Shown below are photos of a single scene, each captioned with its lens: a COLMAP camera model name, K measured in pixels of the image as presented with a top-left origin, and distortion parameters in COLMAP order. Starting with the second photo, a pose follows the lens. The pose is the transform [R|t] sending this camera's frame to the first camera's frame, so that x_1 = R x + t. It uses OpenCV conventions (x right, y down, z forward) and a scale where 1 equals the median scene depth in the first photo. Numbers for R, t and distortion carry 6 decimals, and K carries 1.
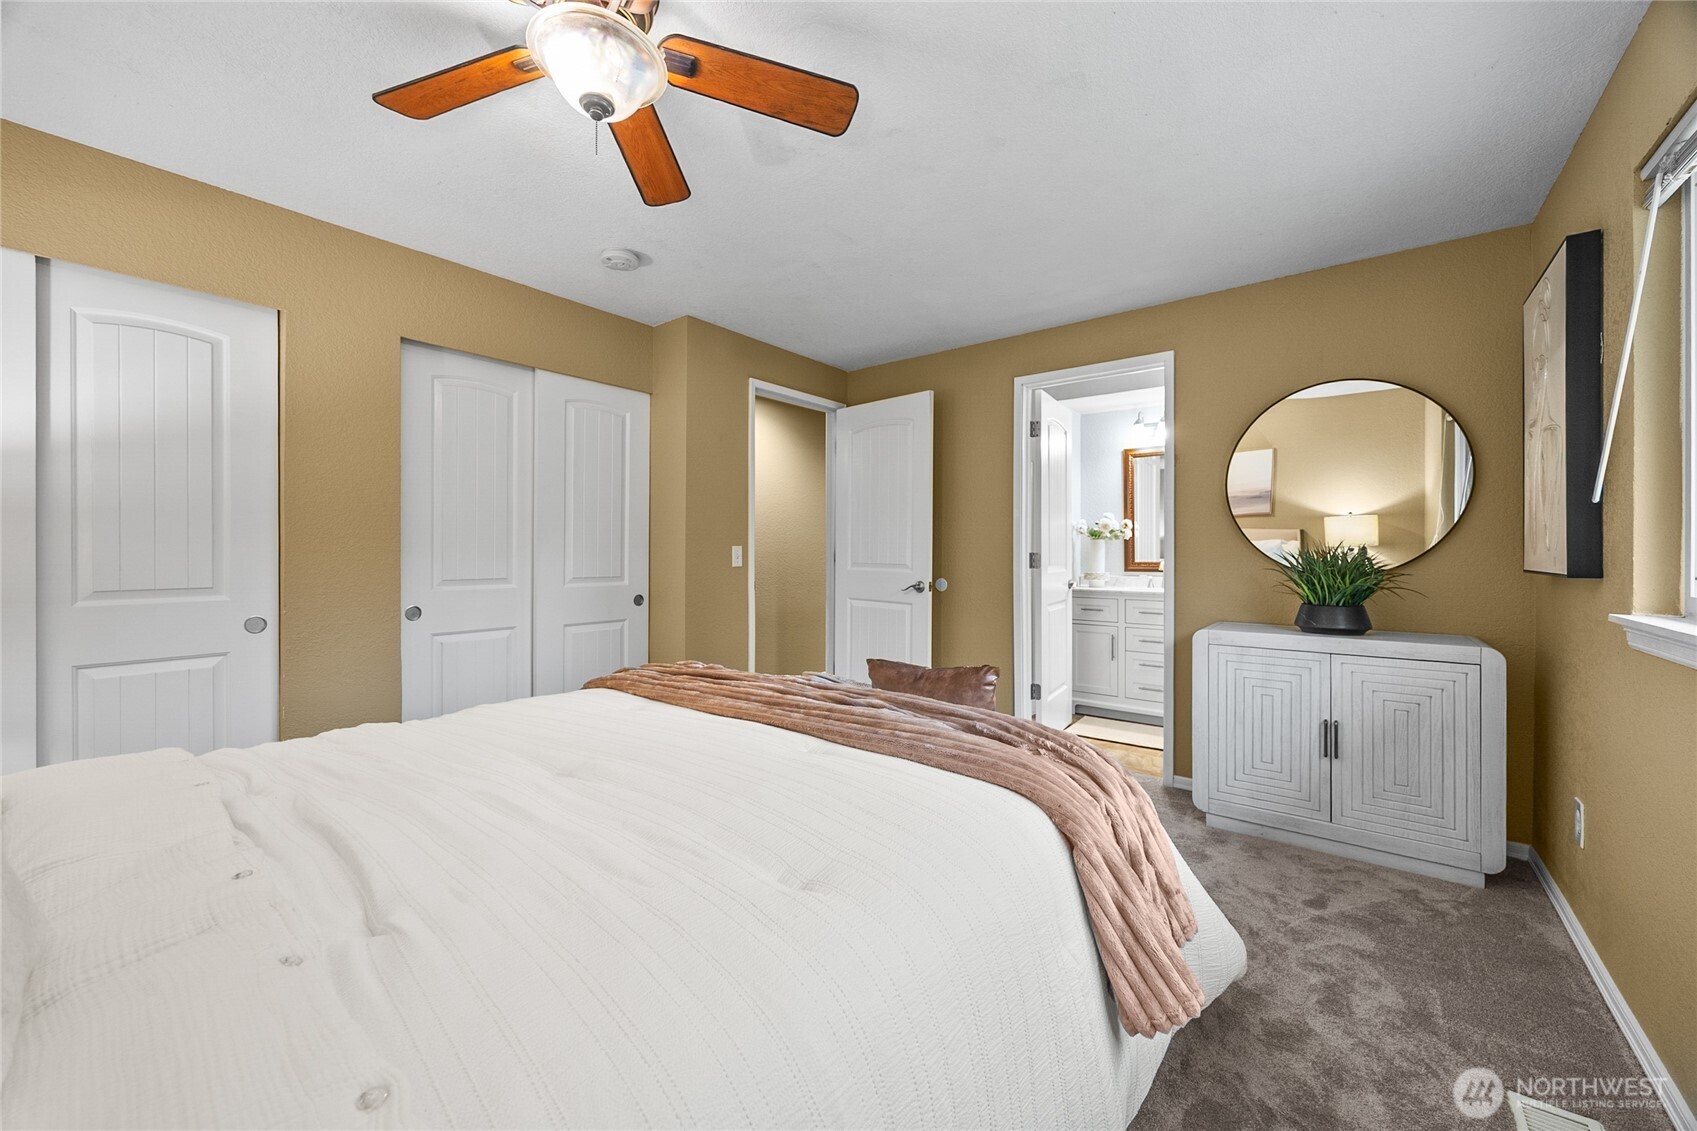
lens RADIAL K [[648.5, 0, 847.7], [0, 648.5, 562.2], [0, 0, 1]] dist [-0.000703, -0.000325]
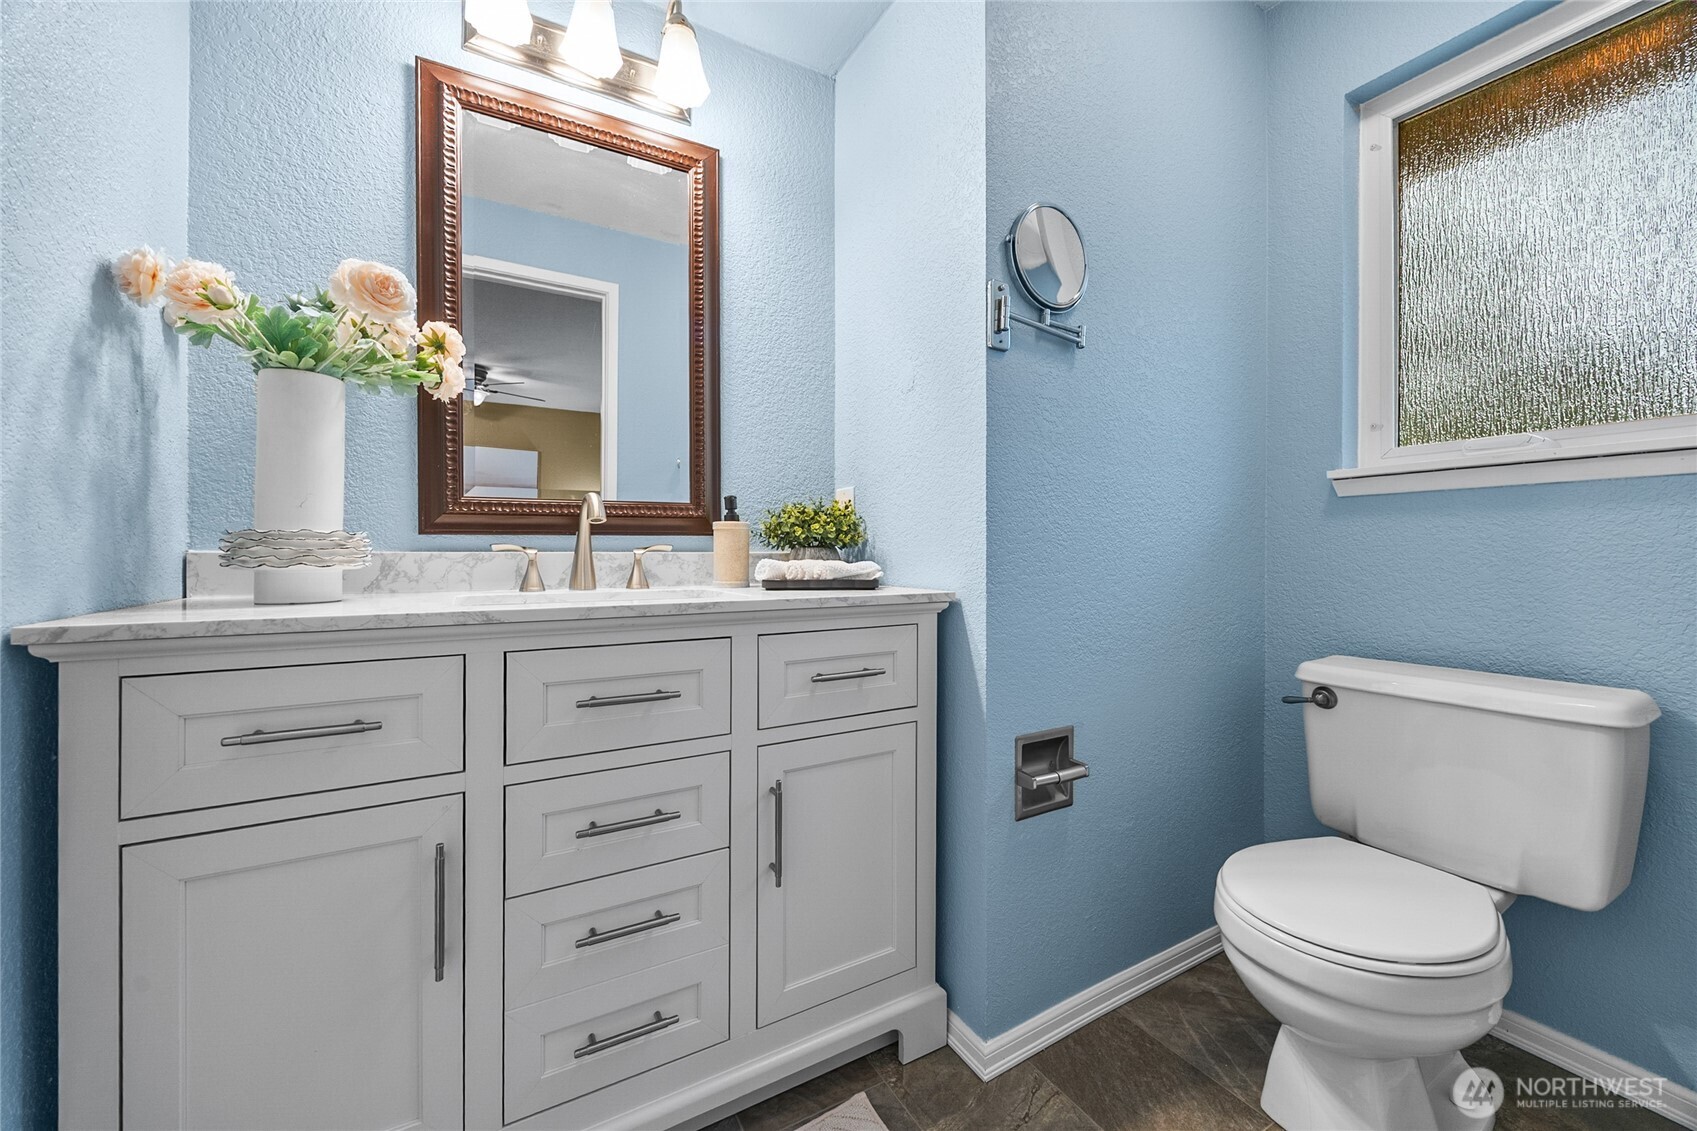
lens RADIAL K [[648.5, 0, 847.7], [0, 648.5, 562.2], [0, 0, 1]] dist [-0.000703, -0.000325]
pose [[0.368243, -0.004704, 0.929718, 0.256609], [0.010423, 0.999945, 0.000931, 0.027000], [-0.929671, 0.009348, 0.368272, 0.762560]]
